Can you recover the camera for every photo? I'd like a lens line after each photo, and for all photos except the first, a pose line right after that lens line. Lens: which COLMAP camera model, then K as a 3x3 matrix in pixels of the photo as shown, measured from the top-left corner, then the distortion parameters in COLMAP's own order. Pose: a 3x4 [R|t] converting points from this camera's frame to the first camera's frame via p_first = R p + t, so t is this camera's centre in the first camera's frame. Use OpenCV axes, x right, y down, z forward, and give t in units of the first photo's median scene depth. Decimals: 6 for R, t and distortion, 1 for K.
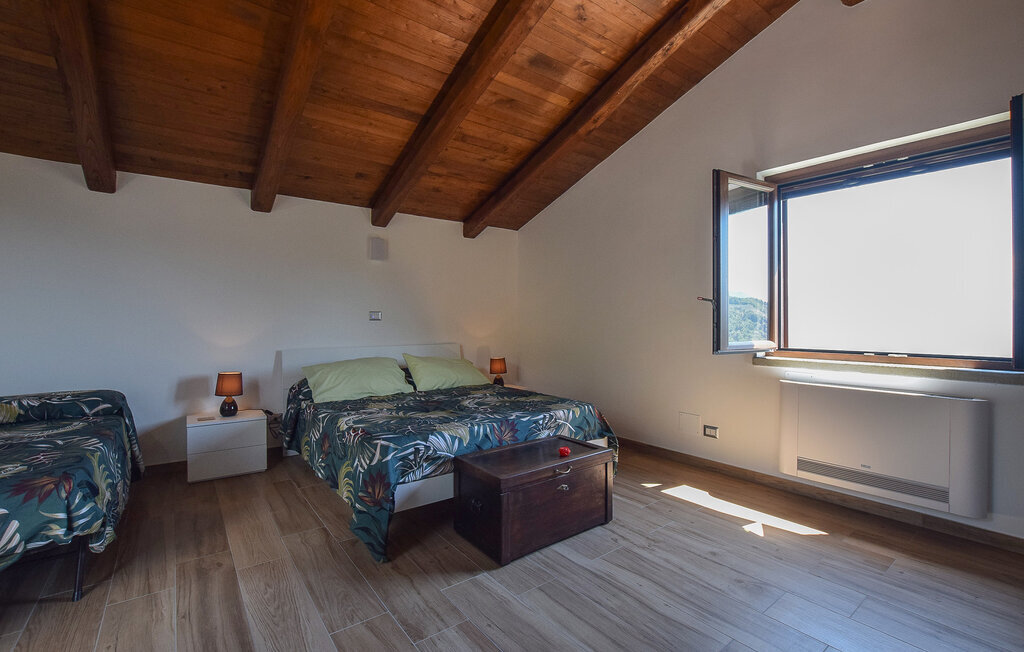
lens RADIAL K [[452.1, 0, 513.6], [0, 452.1, 315.1], [0, 0, 1]] dist [-0.037582, 0.005633]
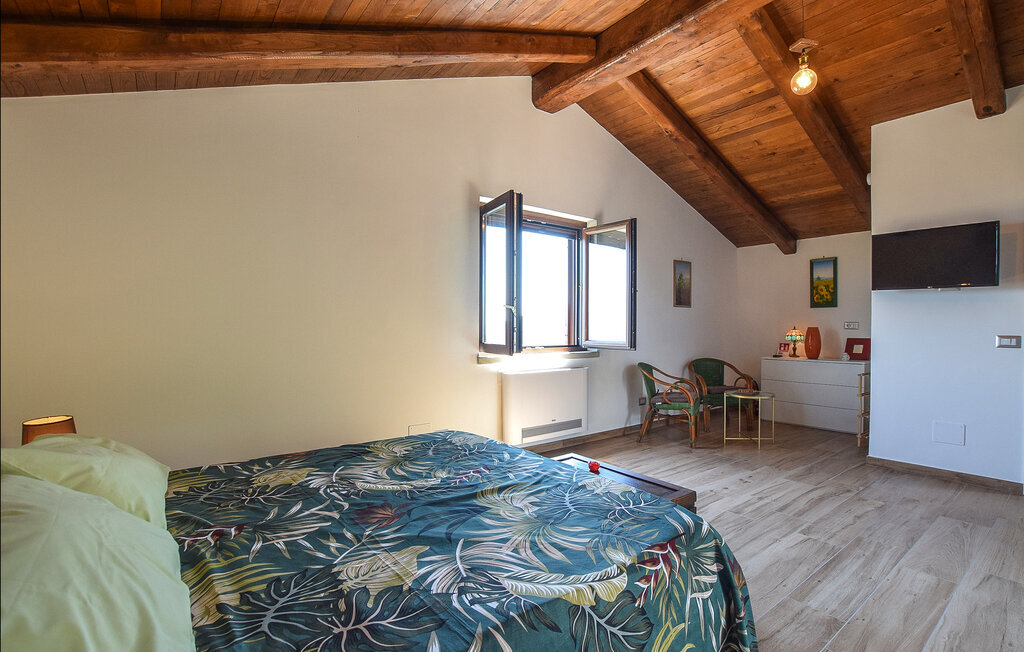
lens RADIAL K [[475.7, 0, 512.0], [0, 475.7, 326.0], [0, 0, 1]] dist [-0.017983, 0.000057]
pose [[0.002065, -0.009030, 0.999957, -0.852825], [-0.015139, 0.999844, 0.009060, 0.000987], [-0.999883, -0.015157, 0.001928, 1.132307]]
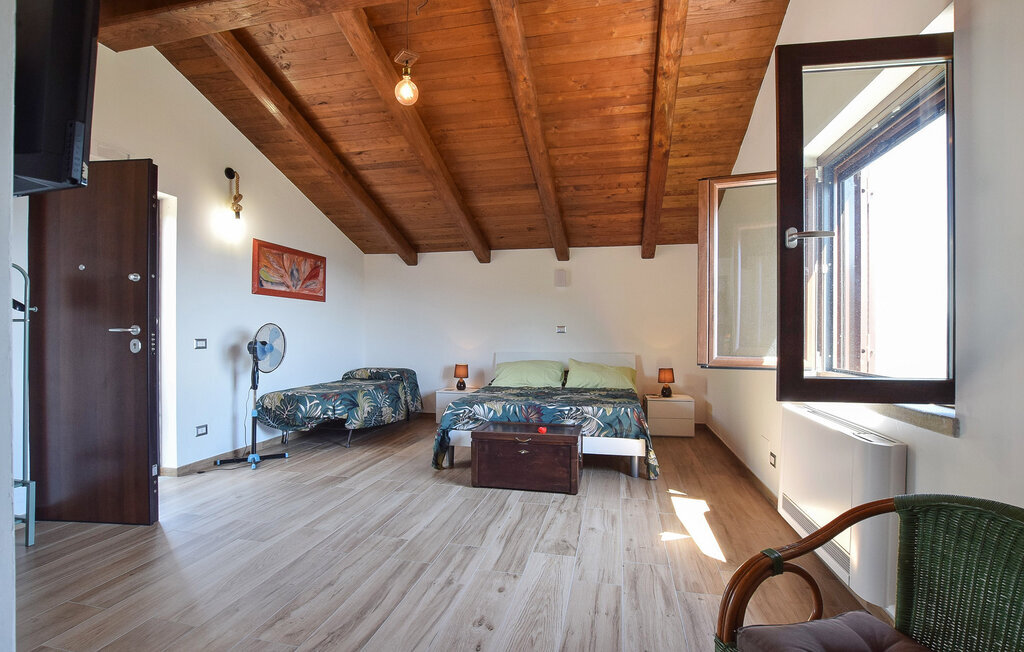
lens RADIAL K [[467.3, 0, 512.0], [0, 467.3, 326.0], [0, 0, 1]] dist [-0.068331, 0.000120]
pose [[0.636284, -0.011970, -0.771362, 1.081052], [0.007237, 0.999928, -0.009548, 0.005252], [0.771421, 0.000493, 0.636325, 0.047754]]
